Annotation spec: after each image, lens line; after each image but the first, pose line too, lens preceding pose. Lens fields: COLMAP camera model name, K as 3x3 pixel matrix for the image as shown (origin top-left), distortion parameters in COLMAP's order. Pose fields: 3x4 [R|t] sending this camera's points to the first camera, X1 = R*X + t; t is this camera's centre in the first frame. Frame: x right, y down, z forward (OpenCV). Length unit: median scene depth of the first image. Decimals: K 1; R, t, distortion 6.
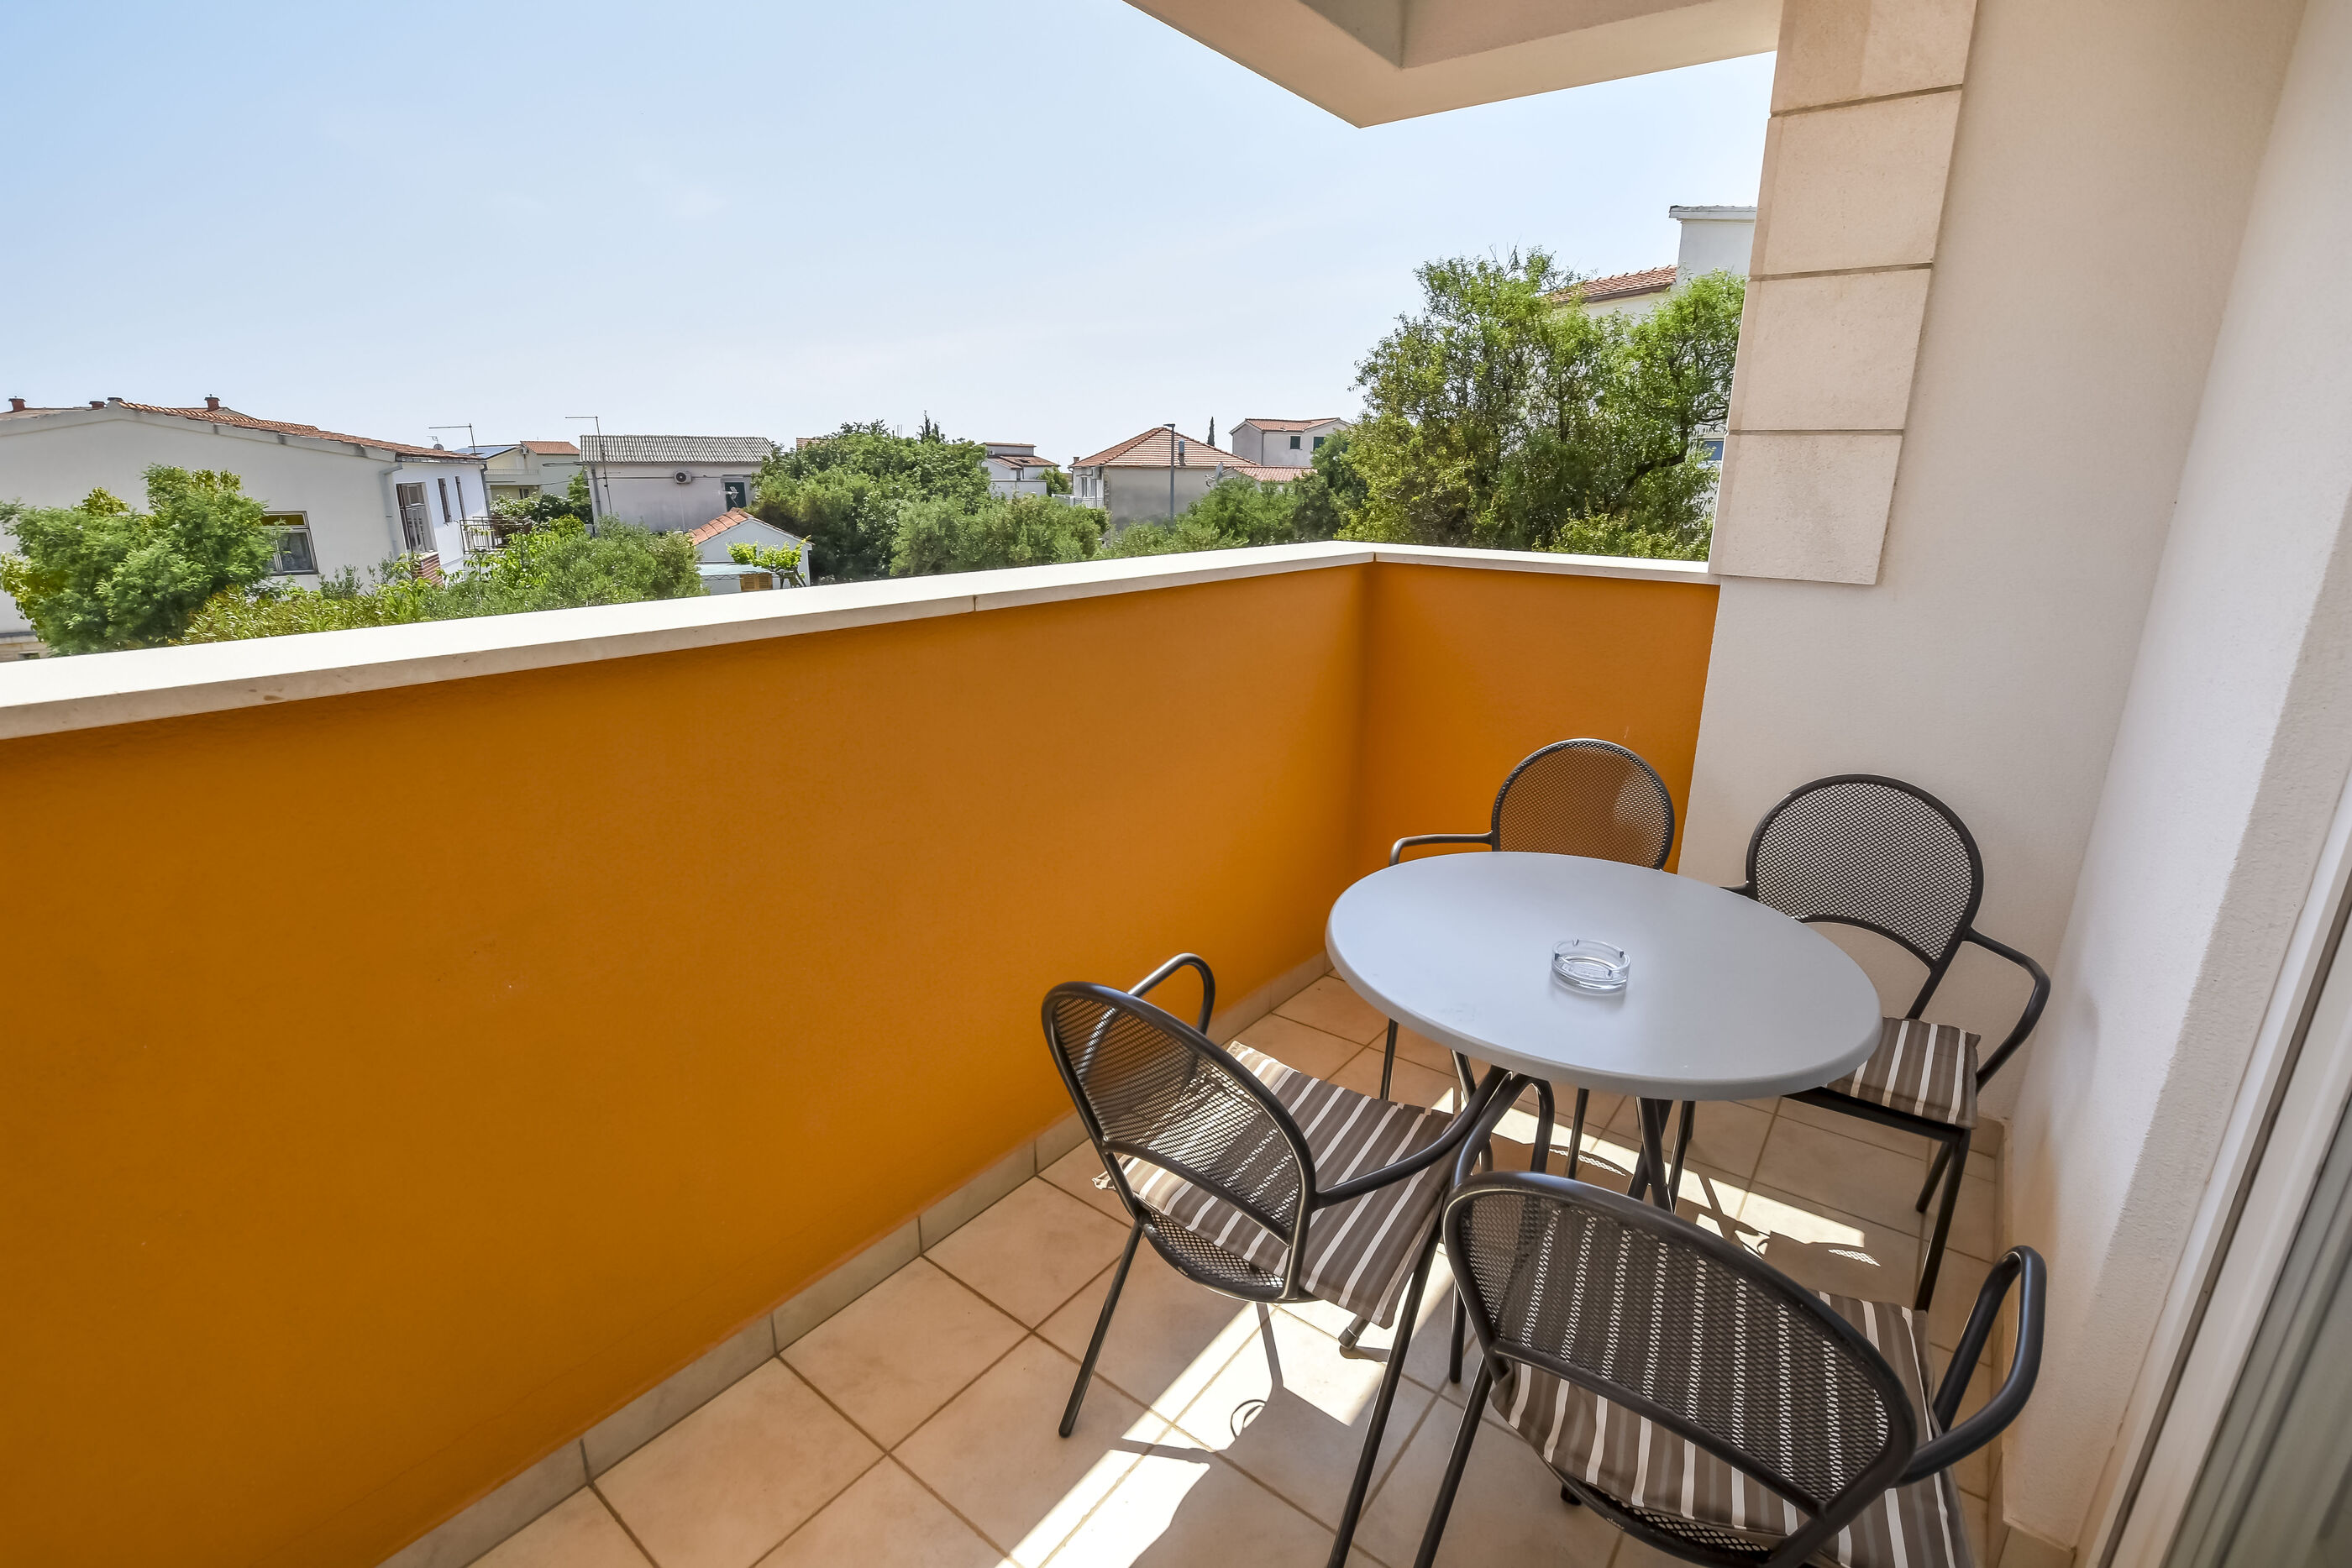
lens RADIAL K [[1065.7, 0, 1132.1], [0, 1065.7, 764.8], [0, 0, 1]] dist [-0.025726, 0.001571]
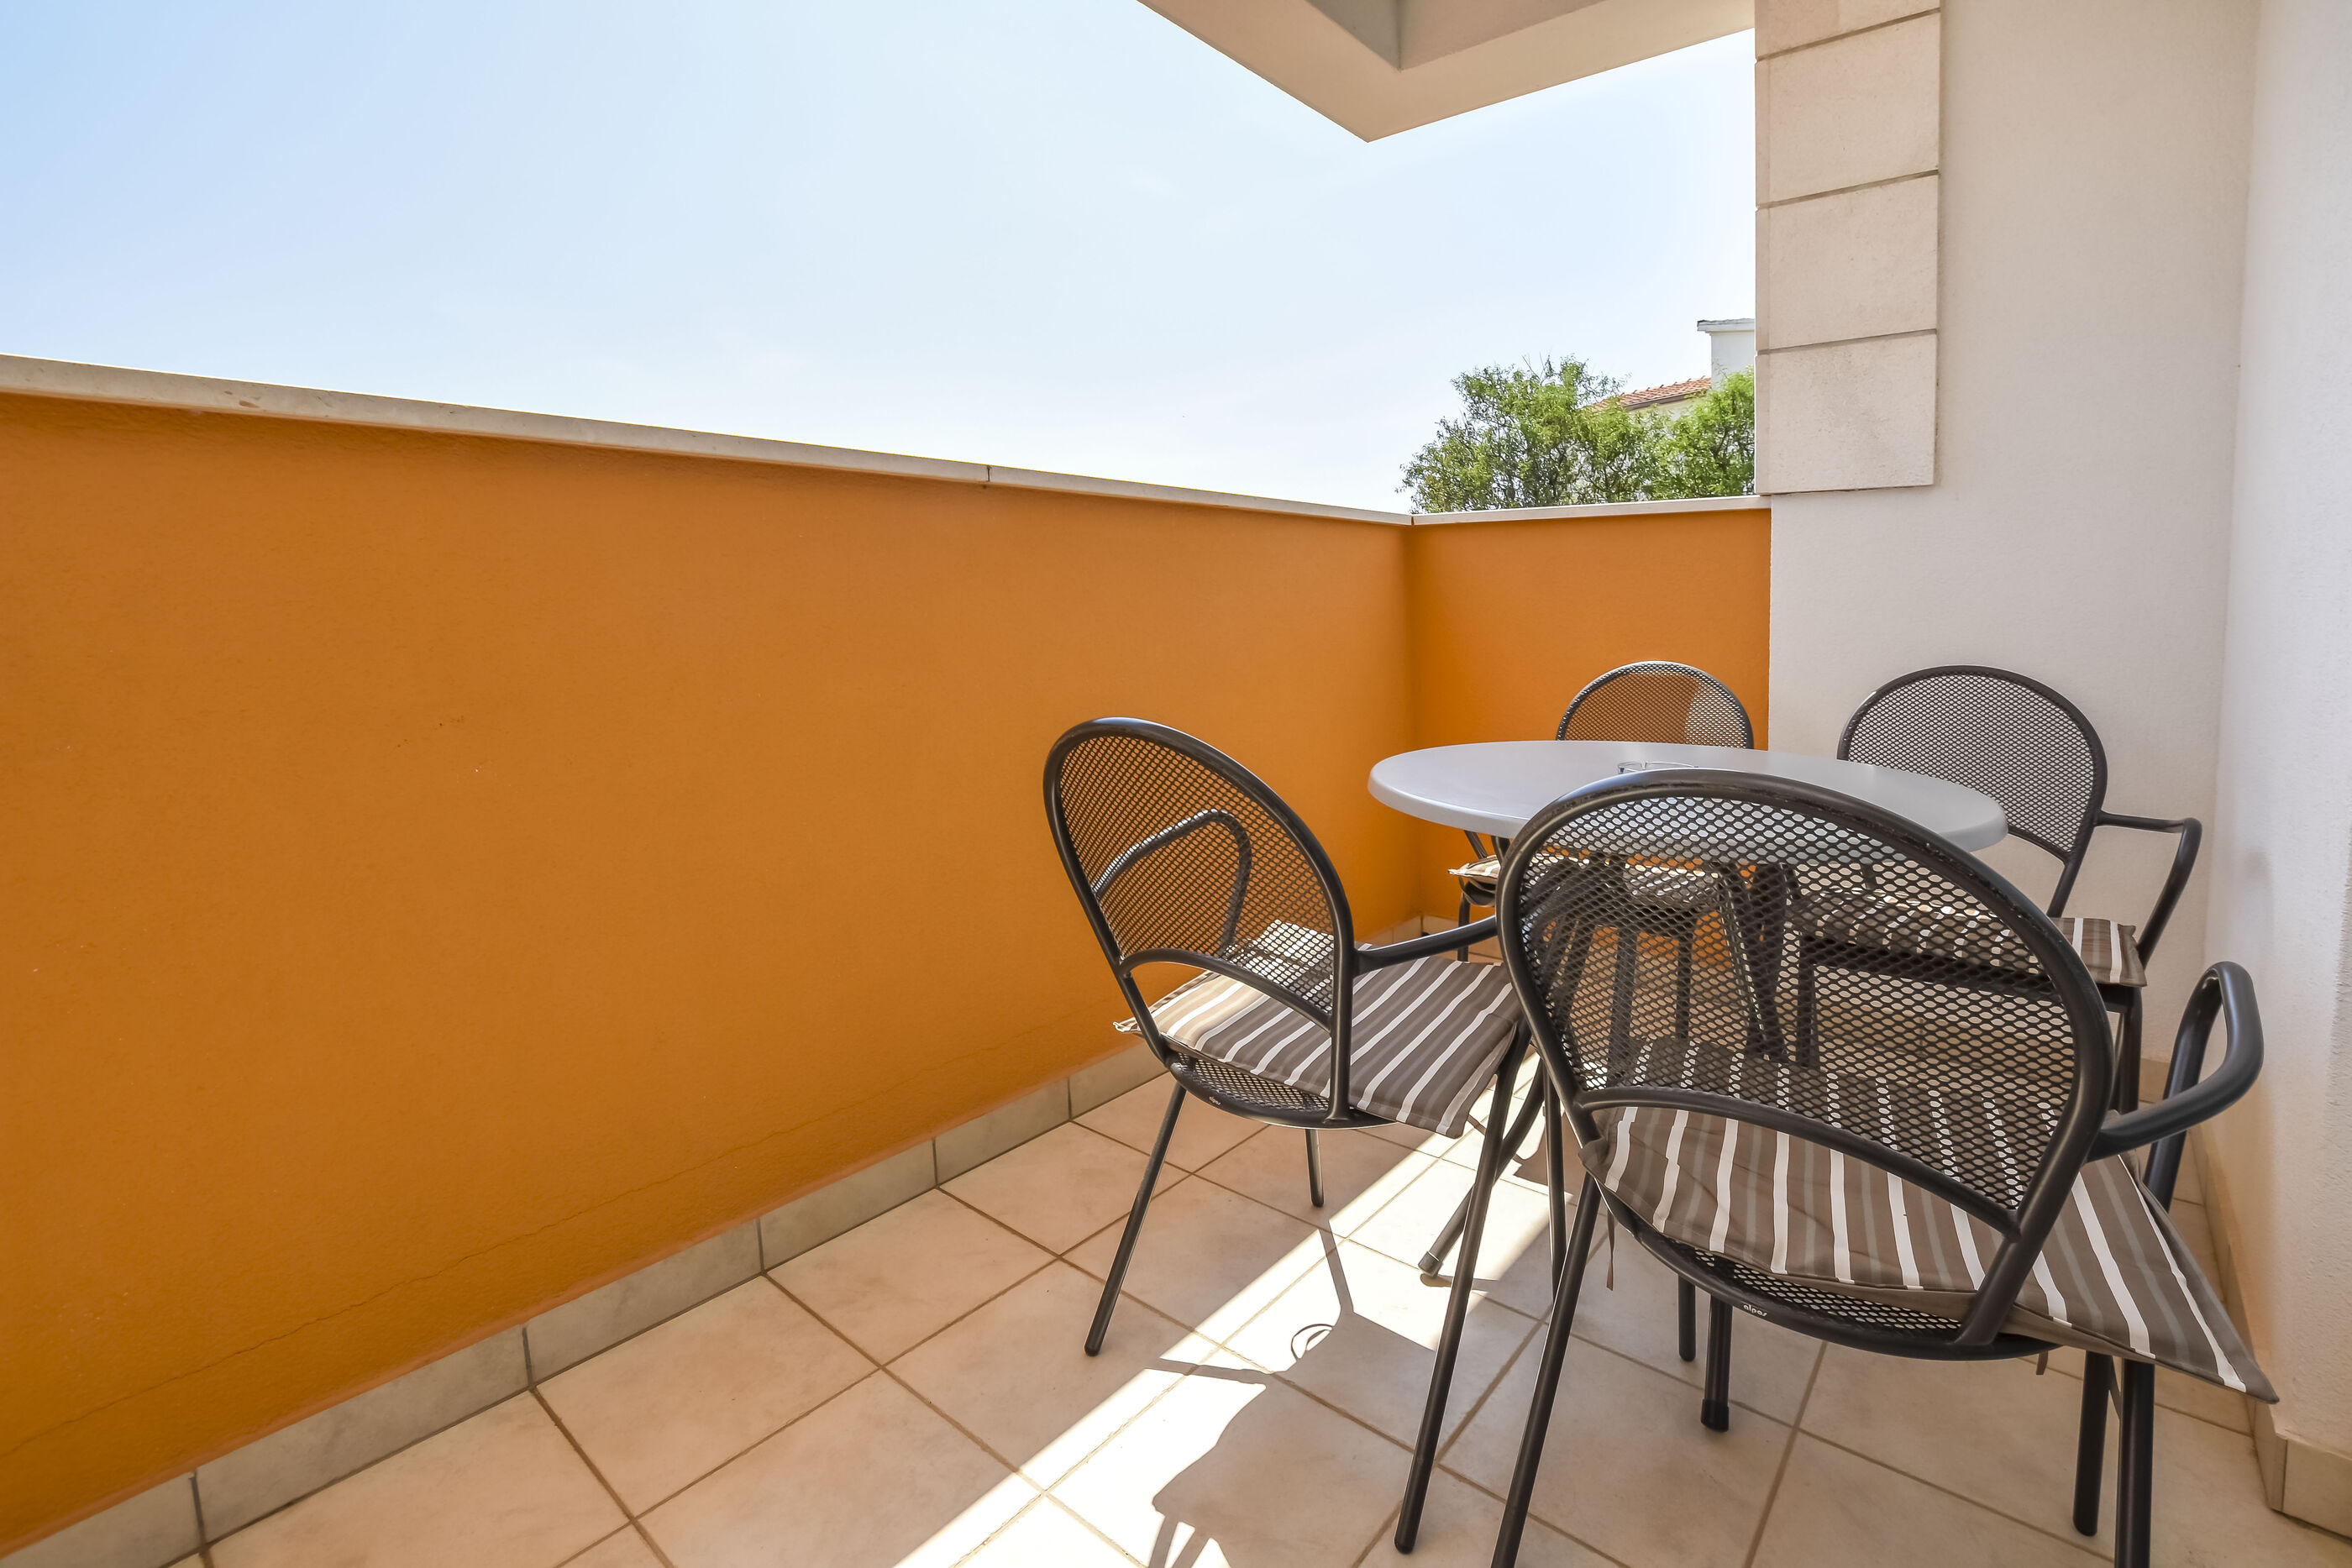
lens RADIAL K [[1065.7, 0, 1164.2], [0, 1065.7, 786.2], [0, 0, 1]] dist [-0.025726, 0.001571]
pose [[0.998013, -0.042919, -0.046131, 0.044868], [0.034266, 0.984105, -0.174249, 0.291950], [0.052877, 0.172322, 0.983620, 0.081120]]
